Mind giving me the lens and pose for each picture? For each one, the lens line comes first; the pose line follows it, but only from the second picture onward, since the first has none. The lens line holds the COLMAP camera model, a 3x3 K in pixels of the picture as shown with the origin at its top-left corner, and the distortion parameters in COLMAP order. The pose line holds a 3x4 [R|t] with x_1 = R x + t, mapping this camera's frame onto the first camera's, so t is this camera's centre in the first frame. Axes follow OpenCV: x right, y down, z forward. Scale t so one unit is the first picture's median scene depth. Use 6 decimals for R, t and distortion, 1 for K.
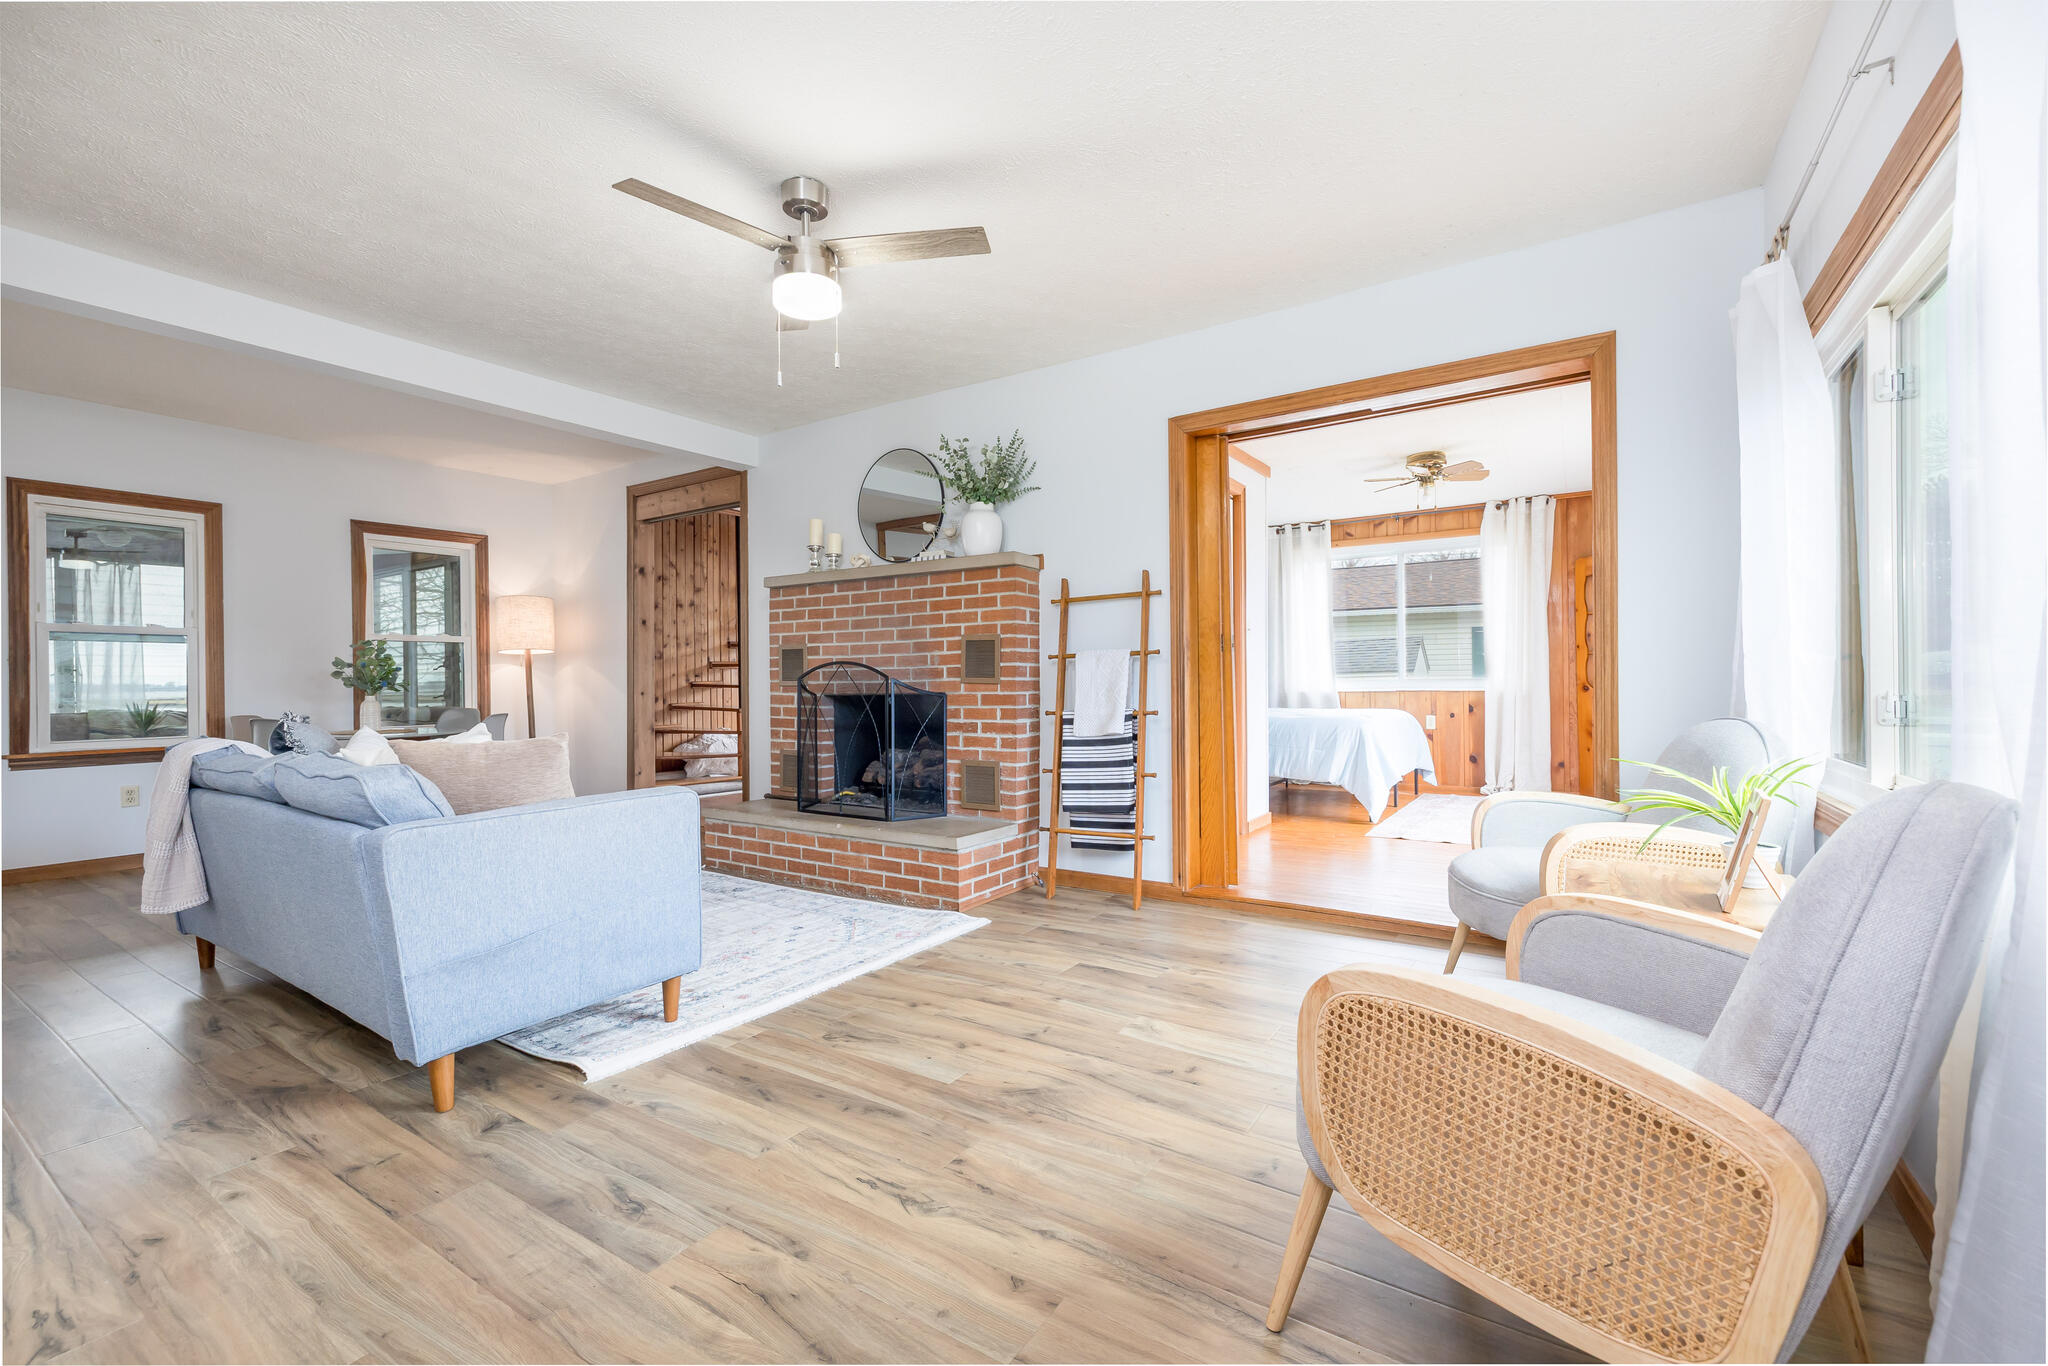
lens RADIAL K [[872.9, 0, 1022.2], [0, 872.9, 681.0], [0, 0, 1]] dist [-0.000727, 0.000052]
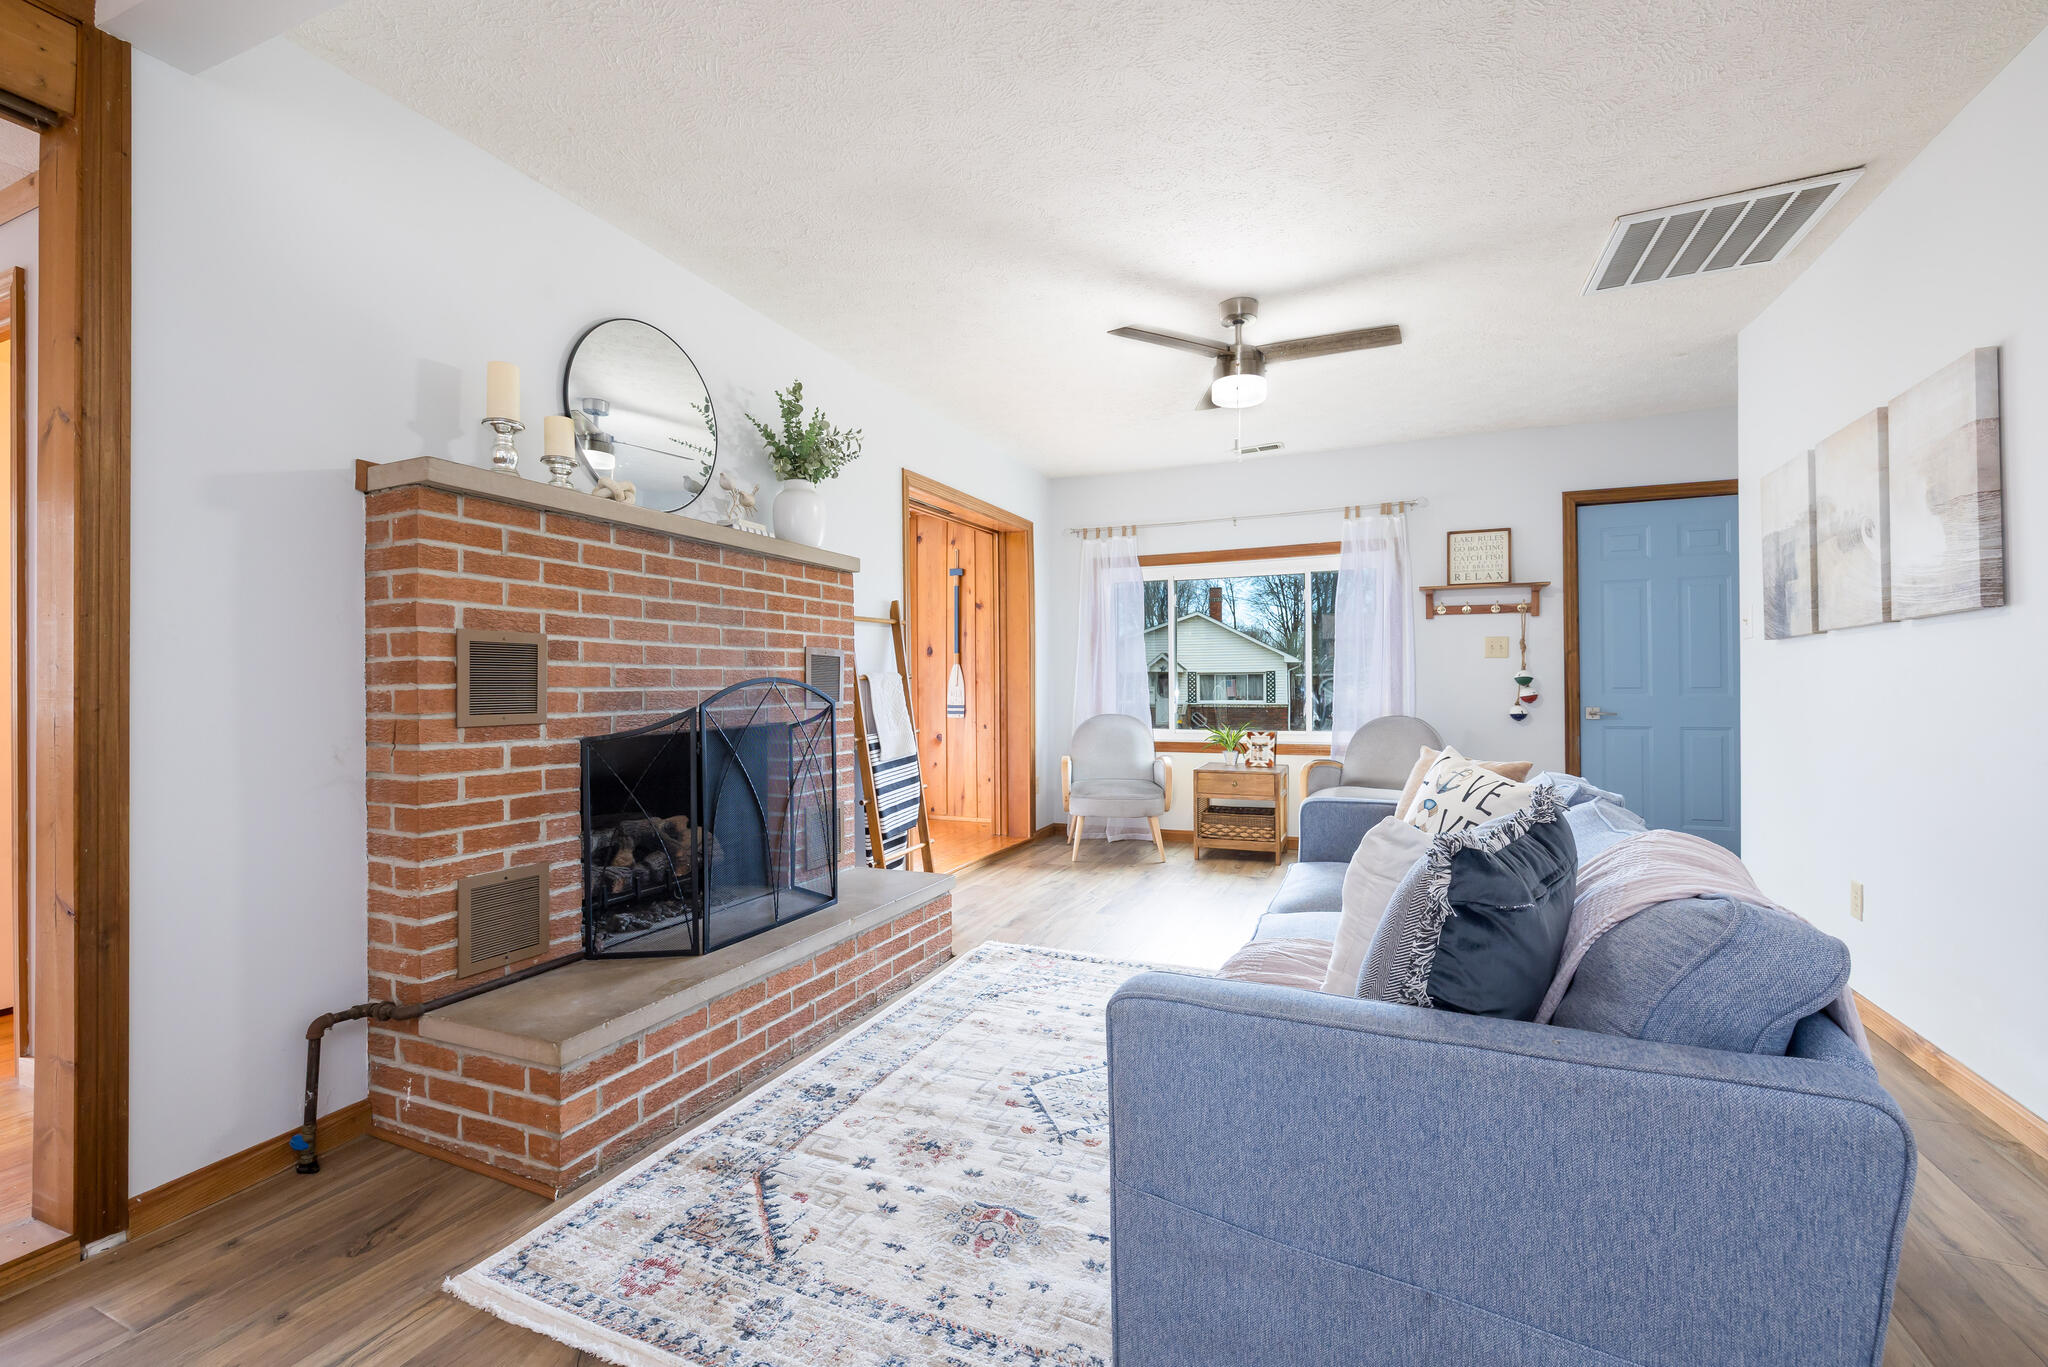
lens RADIAL K [[872.9, 0, 1031.7], [0, 872.9, 685.8], [0, 0, 1]] dist [-0.000727, 0.000052]
pose [[-0.186557, 0.013584, 0.982350, -0.885484], [0.014372, 0.999835, -0.011096, -0.006791], [-0.982339, 0.012048, -0.186722, 0.969487]]
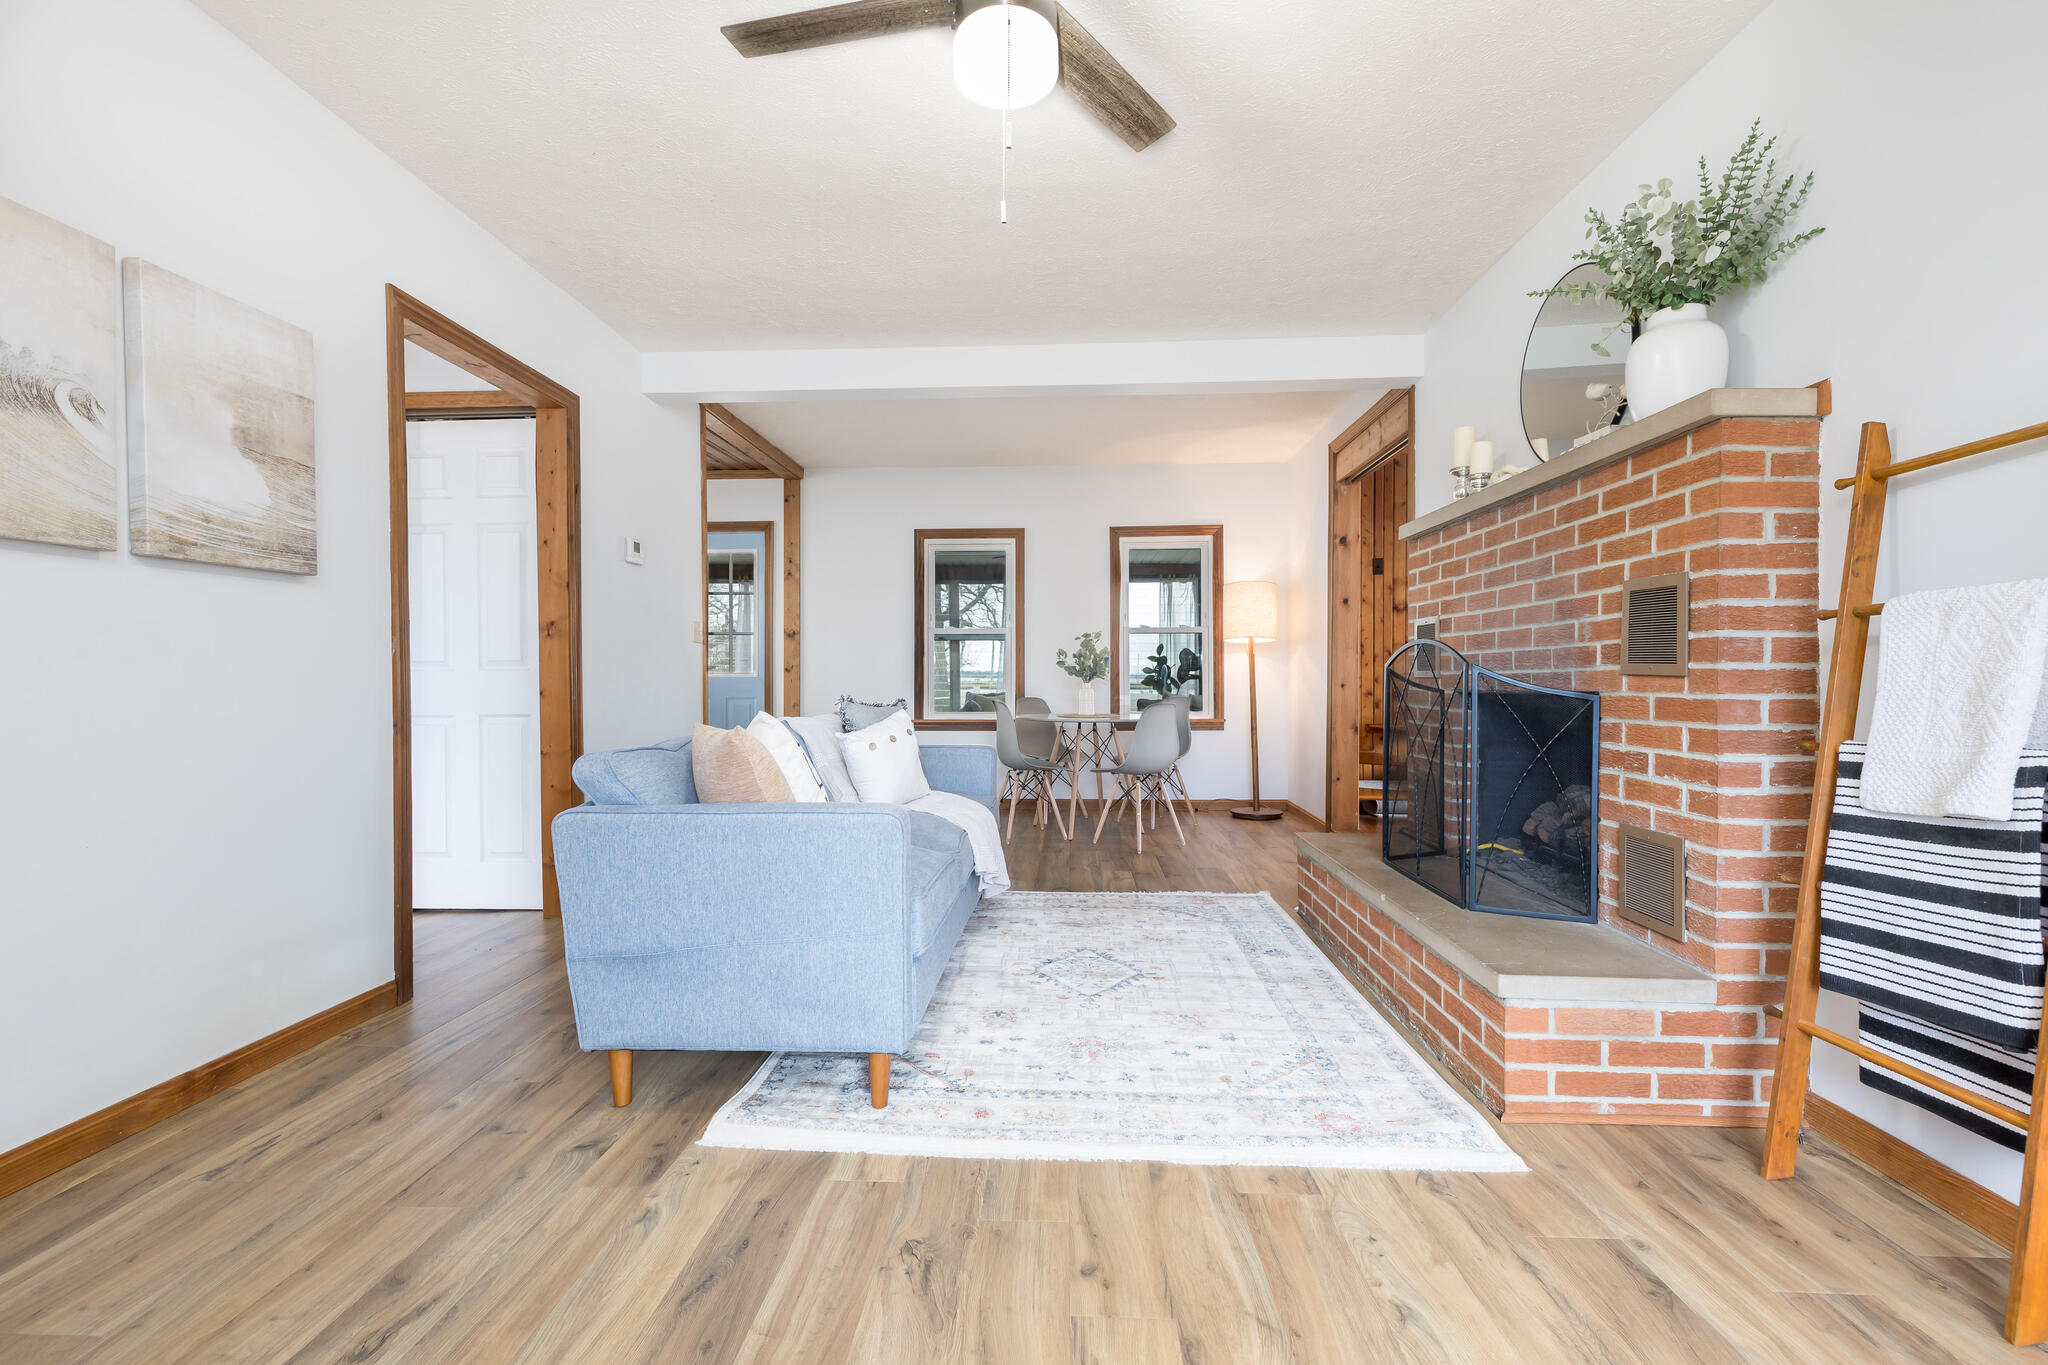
lens RADIAL K [[872.9, 0, 1017.5], [0, 872.9, 678.0], [0, 0, 1]] dist [-0.000727, 0.000052]
pose [[0.507085, 0.010208, -0.861836, 0.198298], [-0.005315, 0.999948, 0.008717, 0.001896], [0.861880, 0.000160, 0.507112, 0.439839]]
